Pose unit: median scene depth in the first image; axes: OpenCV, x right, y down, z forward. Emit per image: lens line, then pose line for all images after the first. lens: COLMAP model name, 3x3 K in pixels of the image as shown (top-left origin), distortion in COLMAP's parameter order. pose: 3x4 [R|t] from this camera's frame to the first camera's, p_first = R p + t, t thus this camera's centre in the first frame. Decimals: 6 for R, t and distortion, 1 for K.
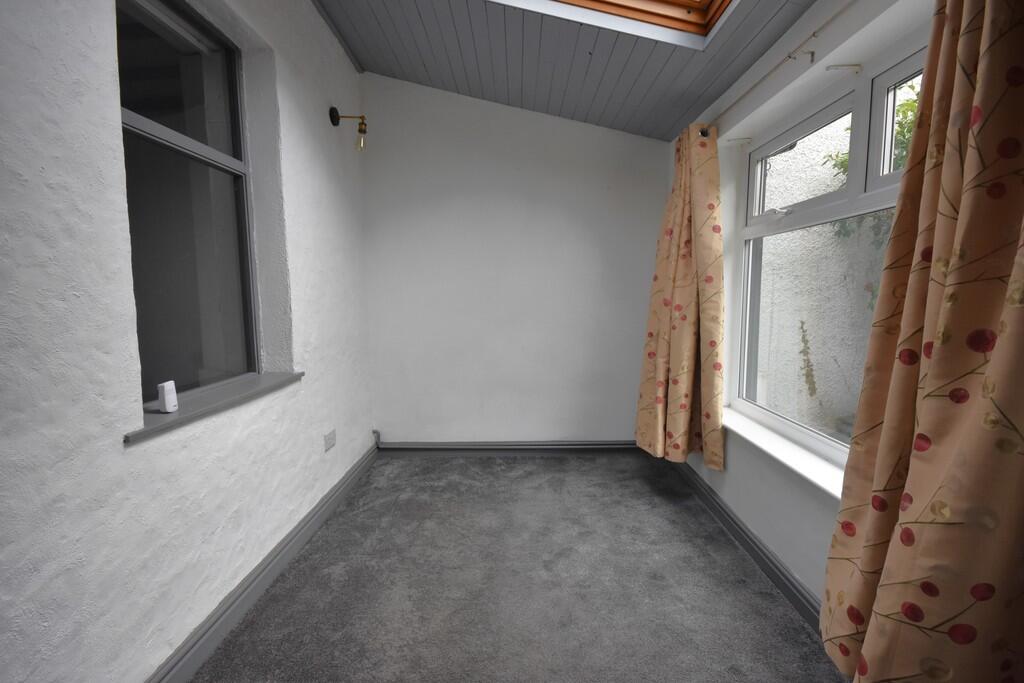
lens RADIAL K [[457.6, 0, 509.1], [0, 457.6, 342.2], [0, 0, 1]] dist [0.002988, -0.003999]
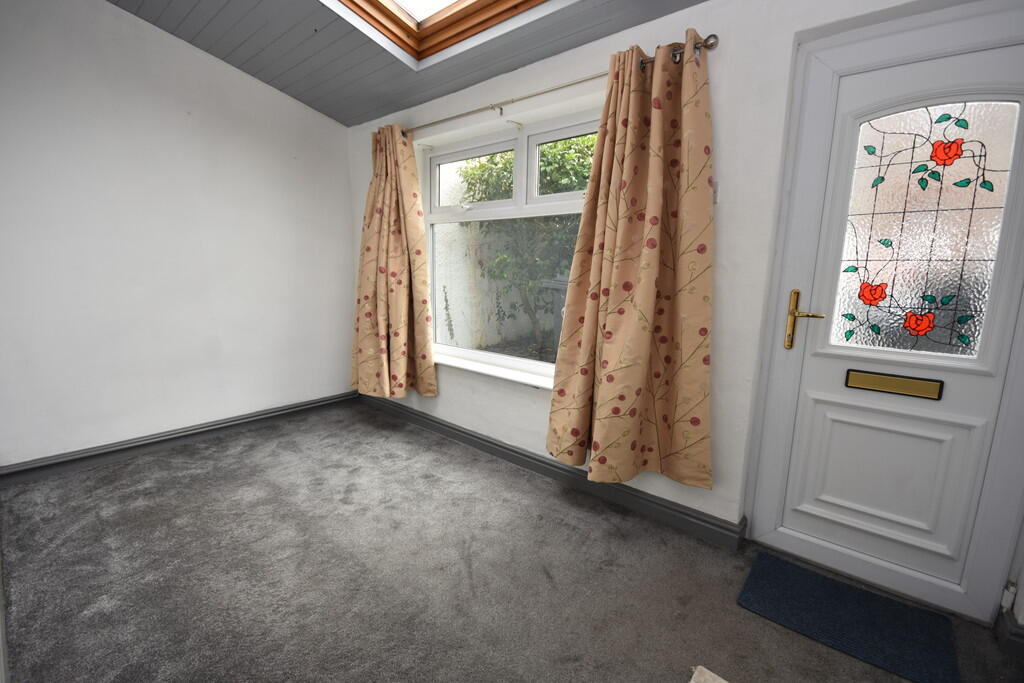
lens RADIAL K [[457.6, 0, 469.7], [0, 457.6, 341.1], [0, 0, 1]] dist [0.002988, -0.003999]
pose [[0.670545, -0.094567, 0.735817, -0.422870], [0.052360, 0.995402, 0.080213, 0.015683], [-0.740019, -0.015259, 0.672413, 0.016056]]
